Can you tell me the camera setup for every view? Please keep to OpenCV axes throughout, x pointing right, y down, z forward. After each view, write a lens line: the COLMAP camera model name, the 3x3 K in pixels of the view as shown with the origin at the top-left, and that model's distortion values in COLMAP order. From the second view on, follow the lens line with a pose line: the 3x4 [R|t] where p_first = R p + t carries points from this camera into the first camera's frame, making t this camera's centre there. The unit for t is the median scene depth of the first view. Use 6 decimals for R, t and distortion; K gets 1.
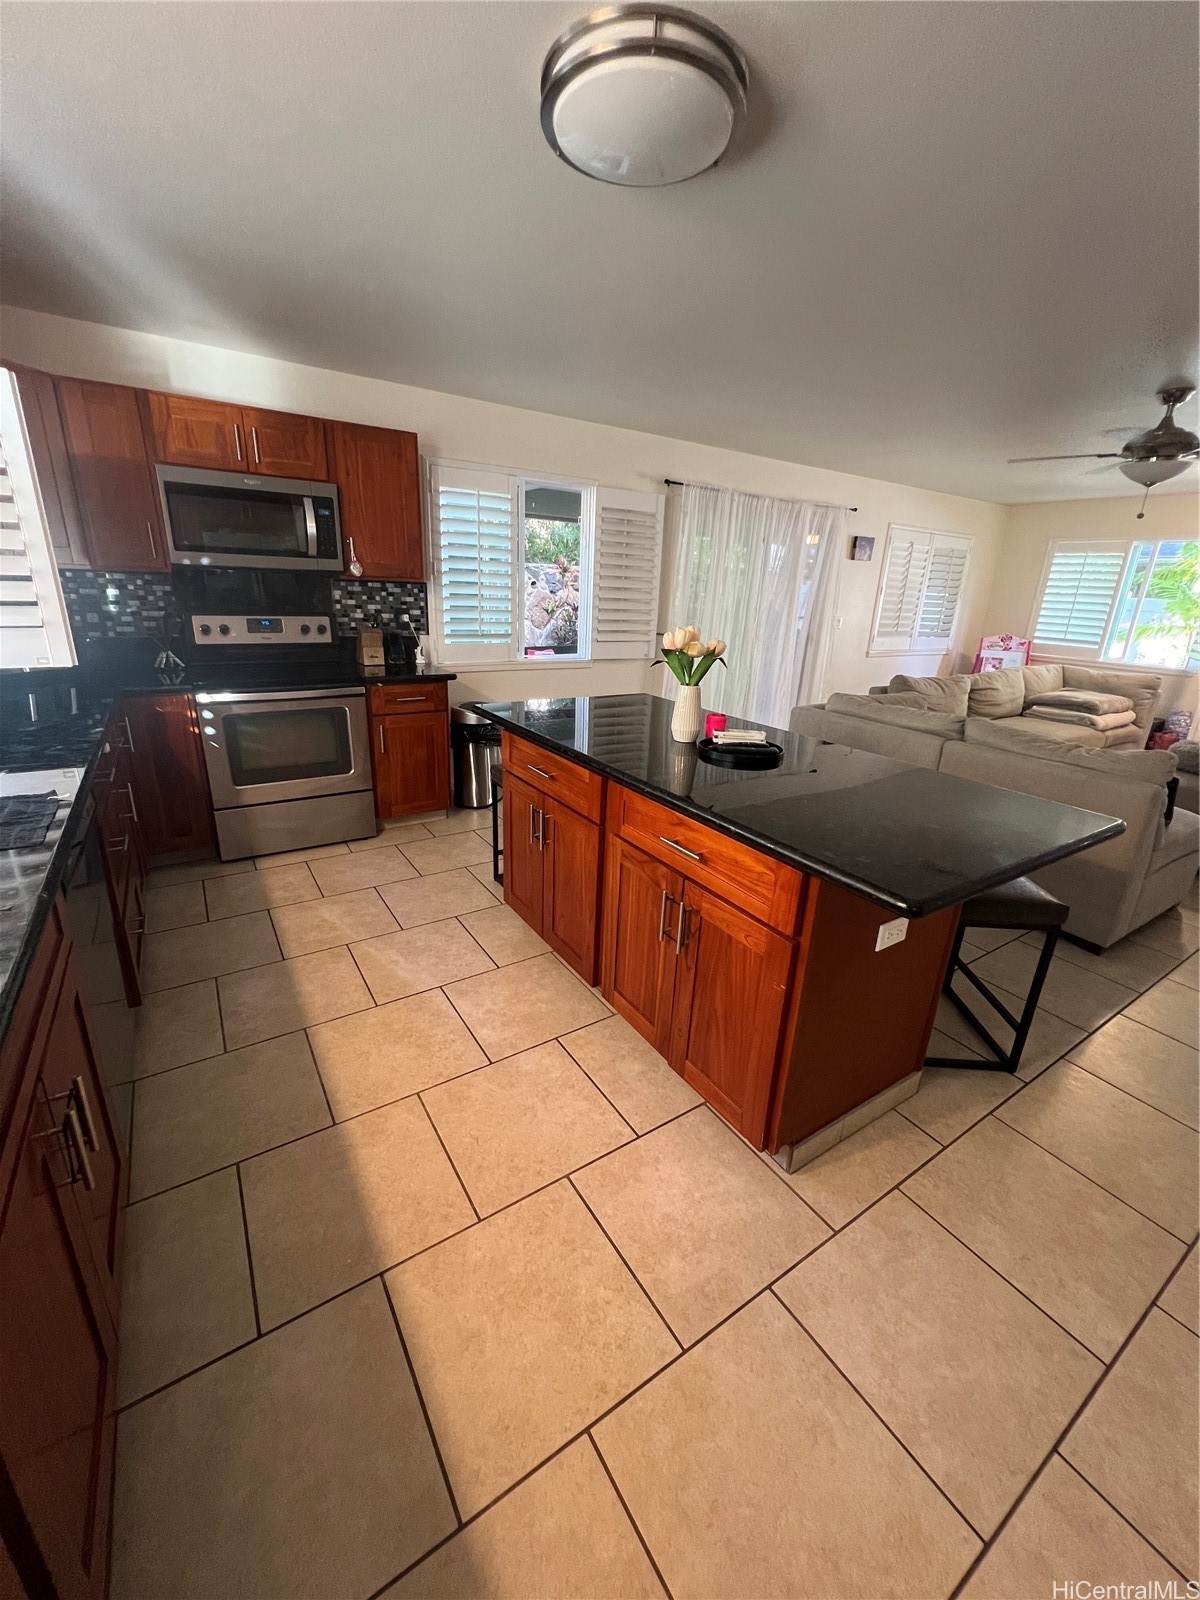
lens RADIAL K [[637.8, 0, 600.0], [0, 637.8, 800.0], [0, 0, 1]] dist [-0.001037, 0.000052]
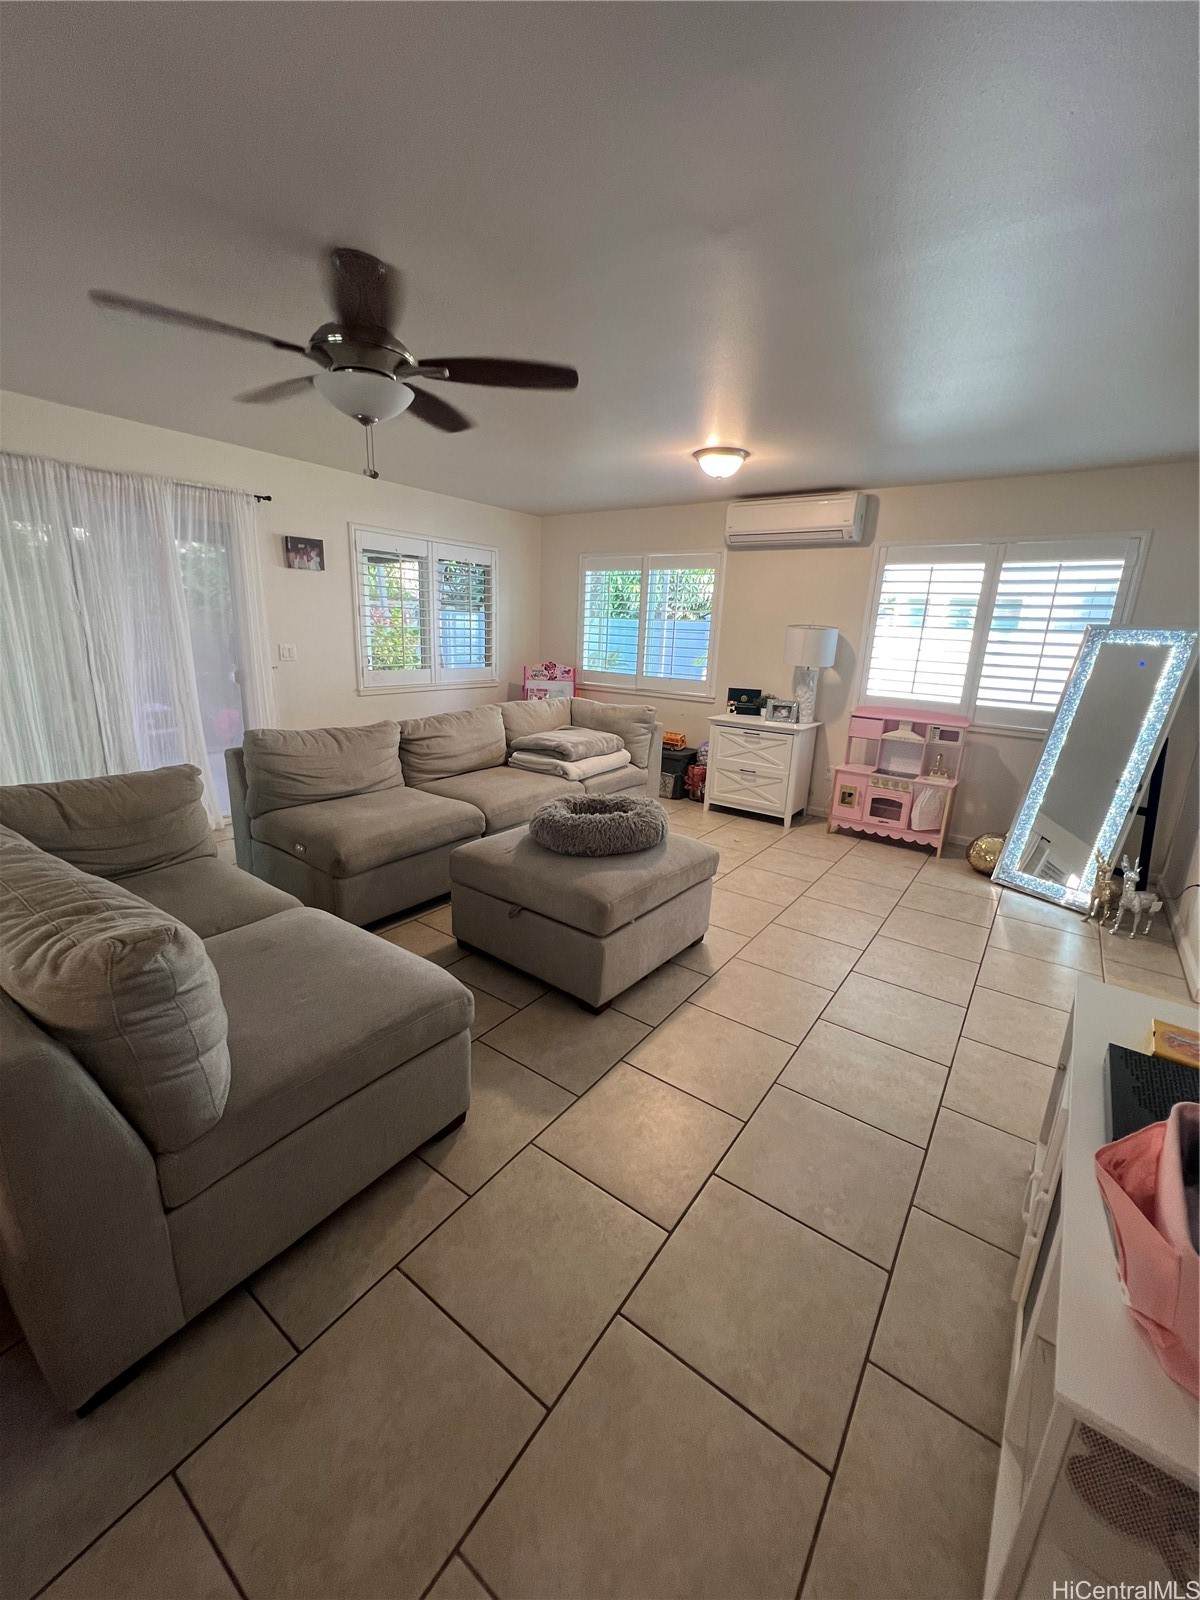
lens RADIAL K [[637.8, 0, 600.0], [0, 637.8, 800.0], [0, 0, 1]] dist [-0.001037, 0.000052]
pose [[0.932336, -0.102346, 0.346808, 0.501646], [0.117366, 0.992833, -0.022528, -0.059329], [-0.342017, 0.061707, 0.937666, 0.229325]]
